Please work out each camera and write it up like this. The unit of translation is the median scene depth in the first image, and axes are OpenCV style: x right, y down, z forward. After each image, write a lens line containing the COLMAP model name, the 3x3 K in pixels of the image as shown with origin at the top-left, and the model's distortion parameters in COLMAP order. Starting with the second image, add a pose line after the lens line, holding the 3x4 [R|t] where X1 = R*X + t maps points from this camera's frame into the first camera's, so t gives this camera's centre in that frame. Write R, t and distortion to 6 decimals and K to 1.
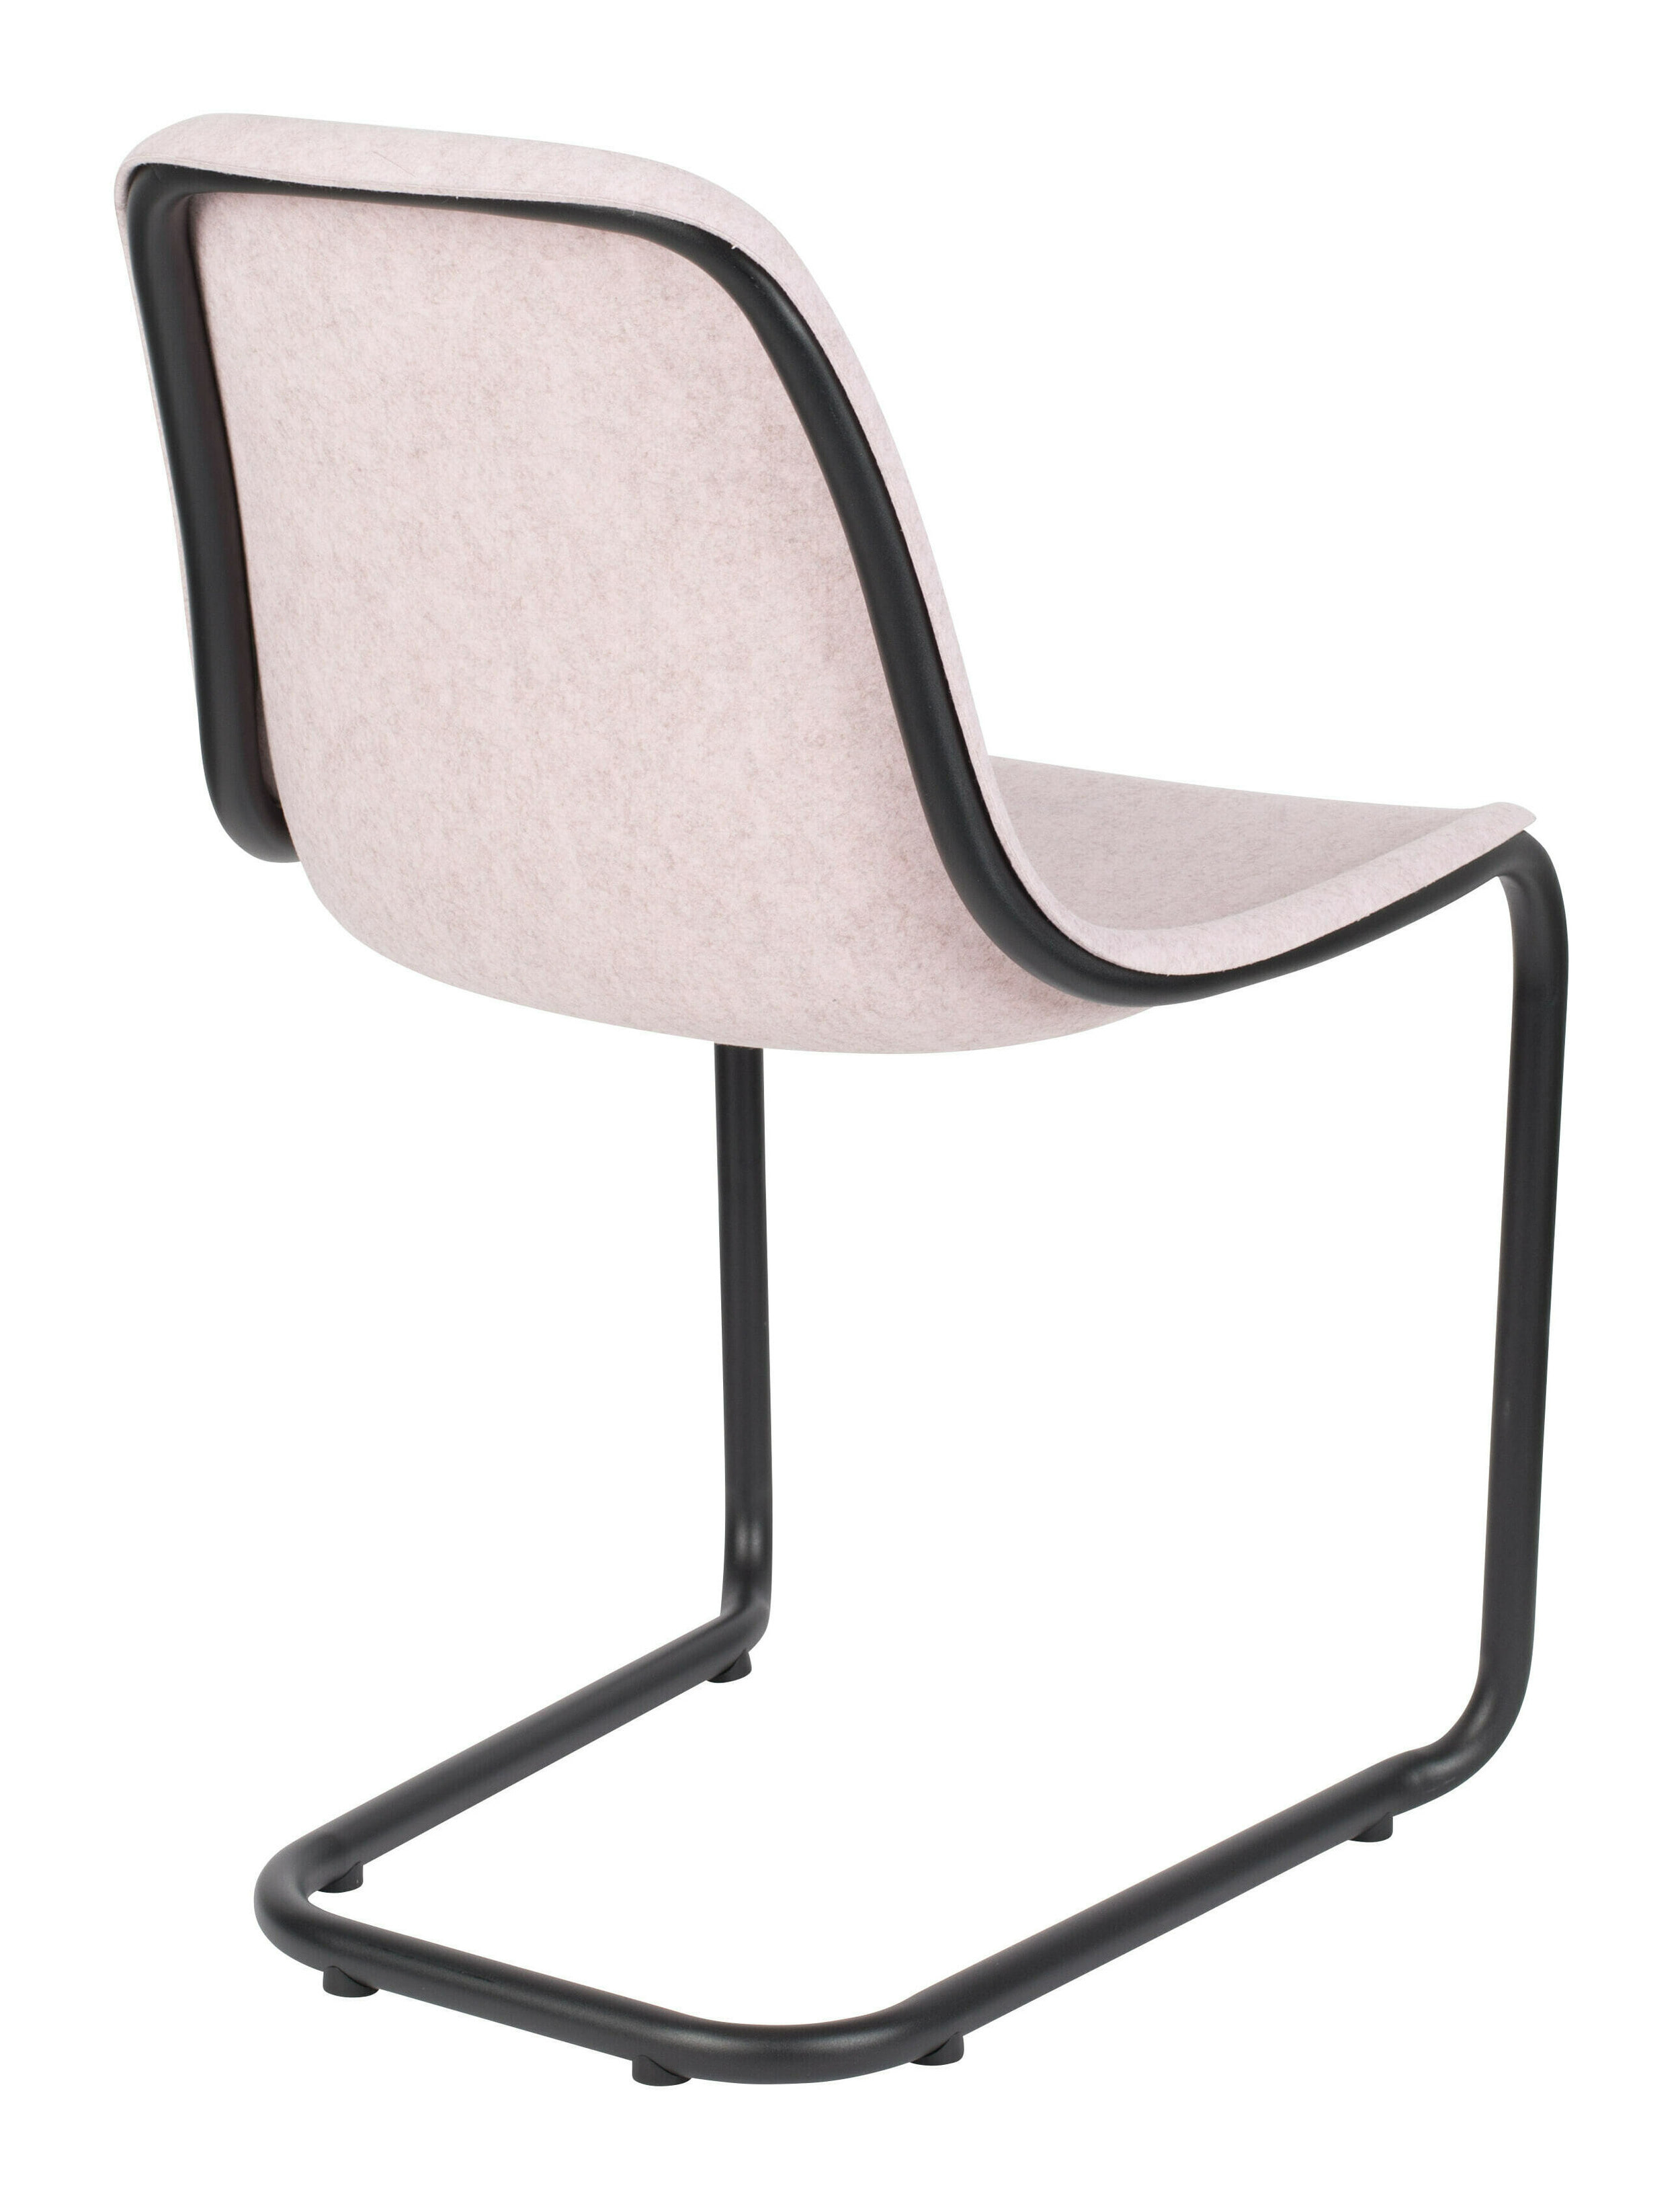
lens RADIAL K [[3221.4, 0, 840.0], [0, 3221.4, 1100.0], [0, 0, 1]] dist [0.005917, 0.010564]
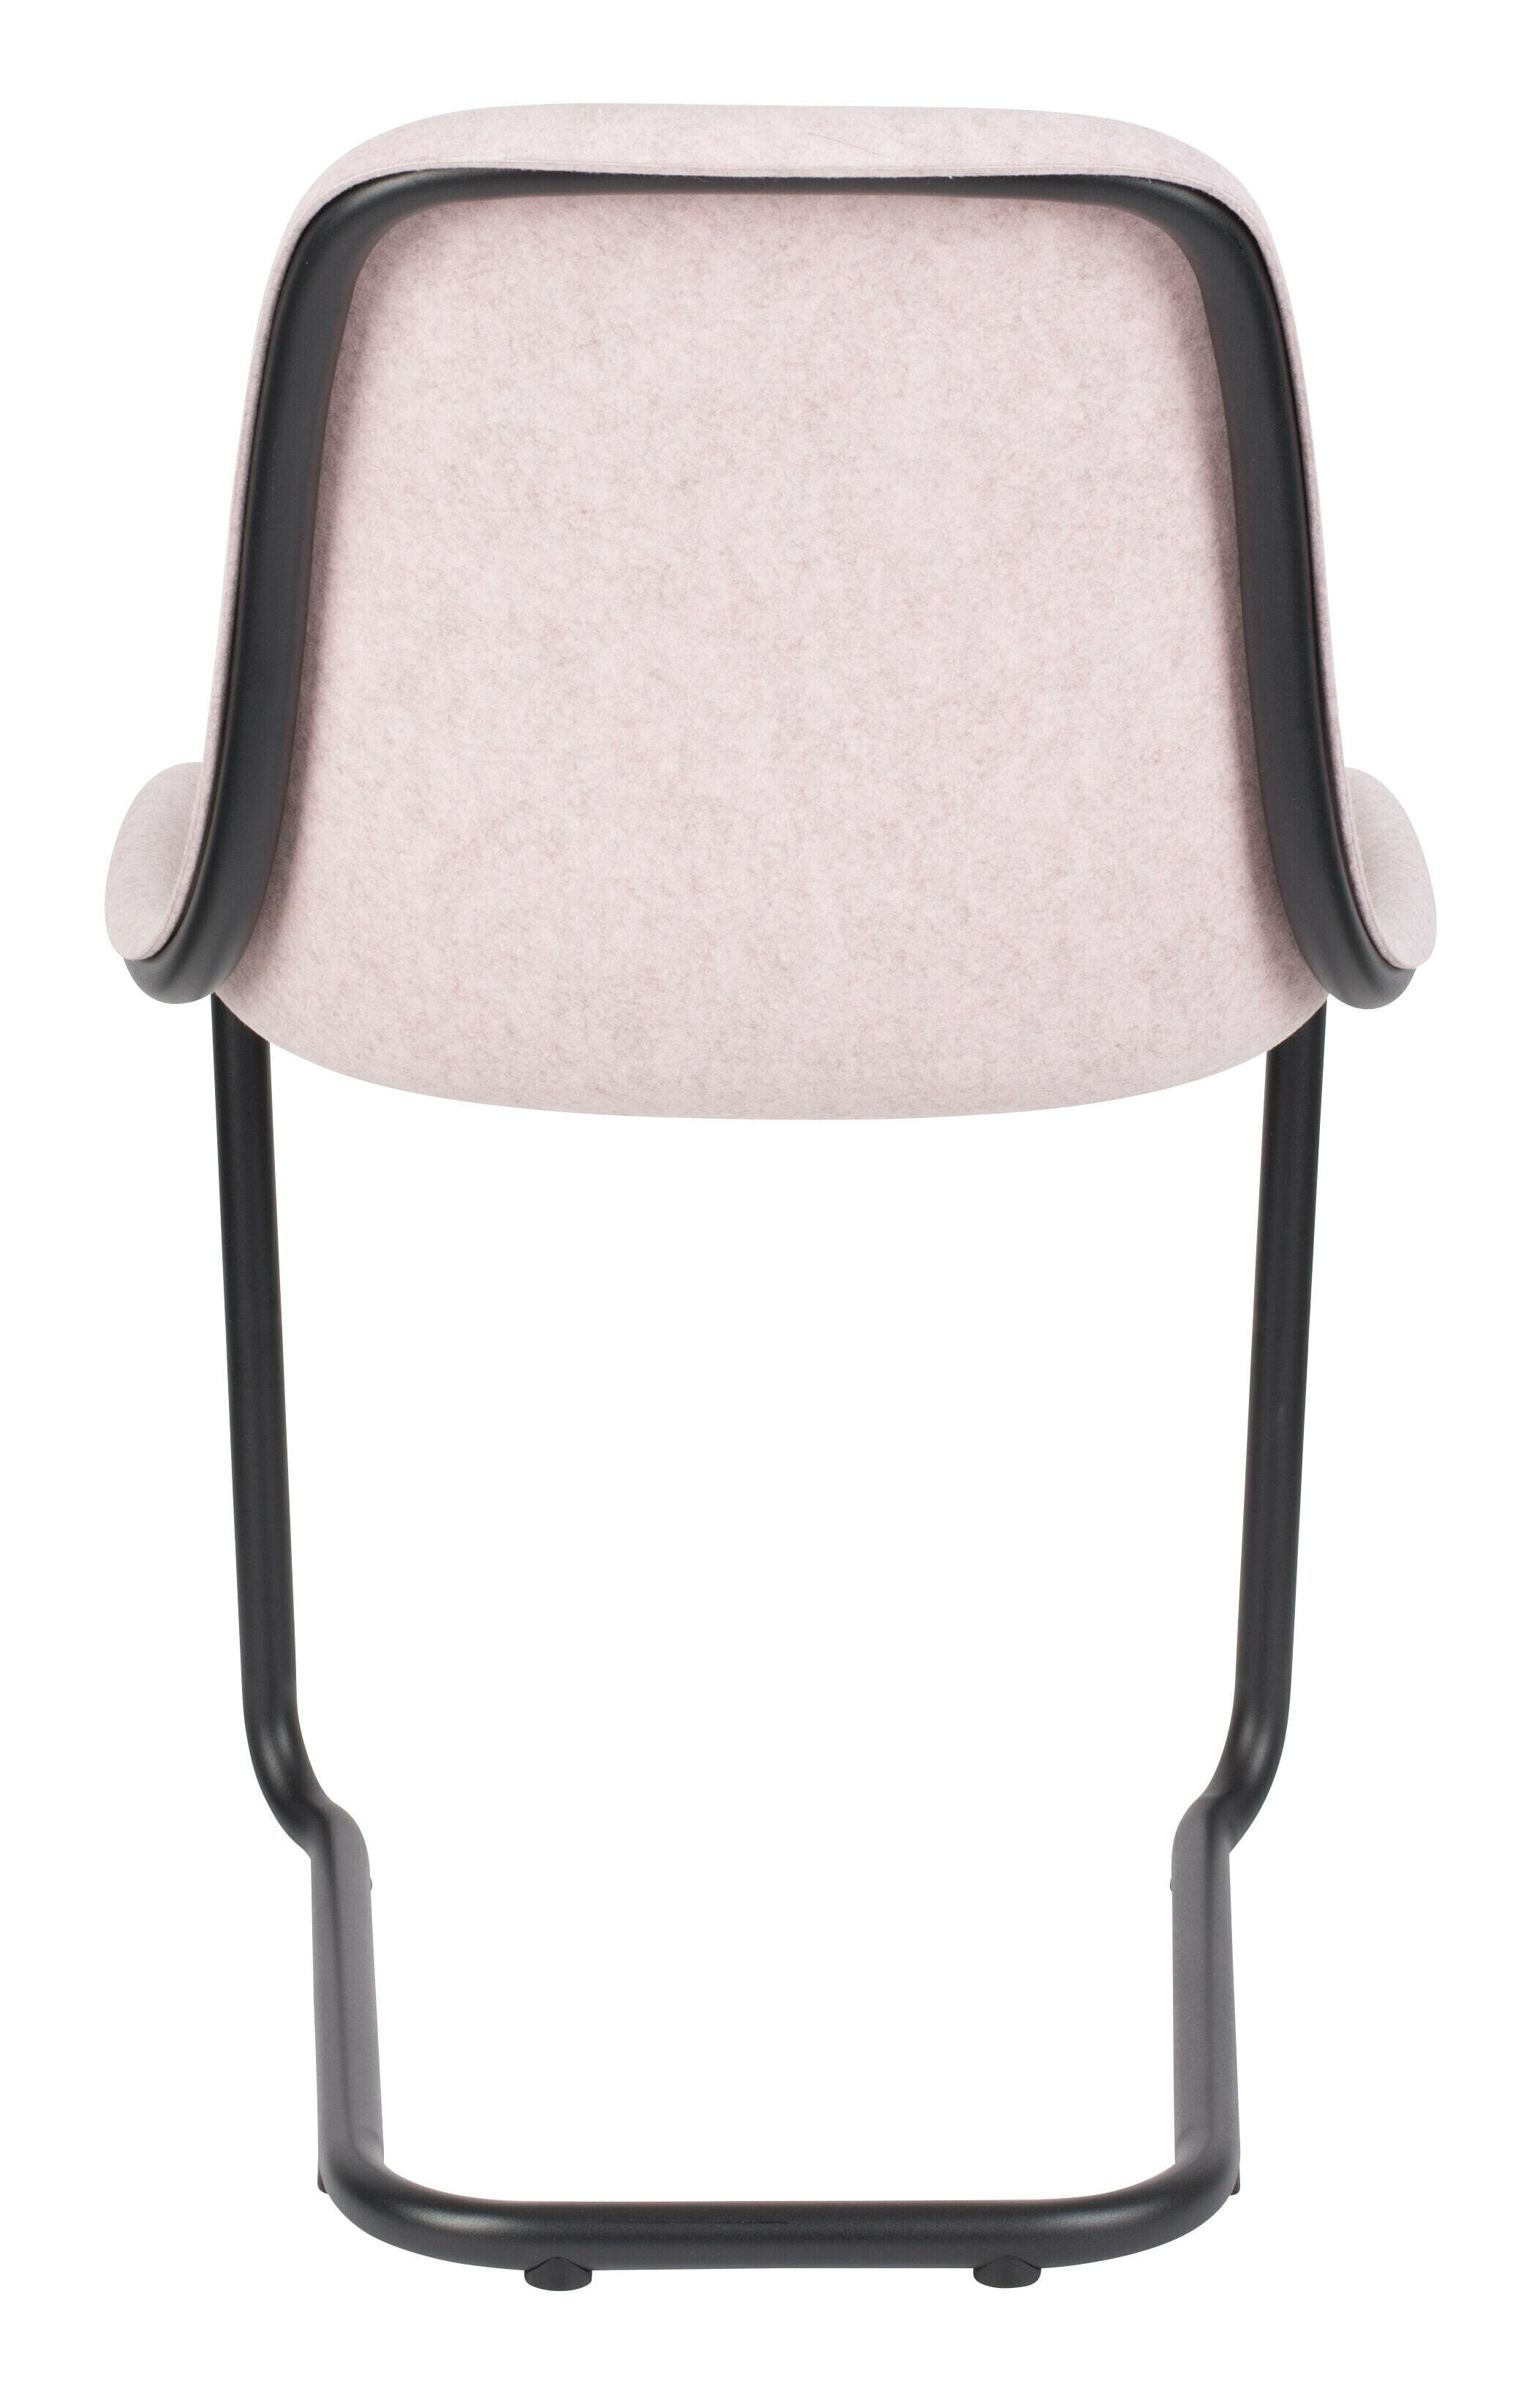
lens RADIAL K [[3612.3, 0, 770.0], [0, 3612.3, 1197.0], [0, 0, 1]] dist [-0.001527, -0.042481]
pose [[0.936611, -0.157667, 0.312891, -0.440831], [0.156719, 0.987236, 0.028349, -0.034895], [-0.313367, 0.022484, 0.949366, 0.073514]]
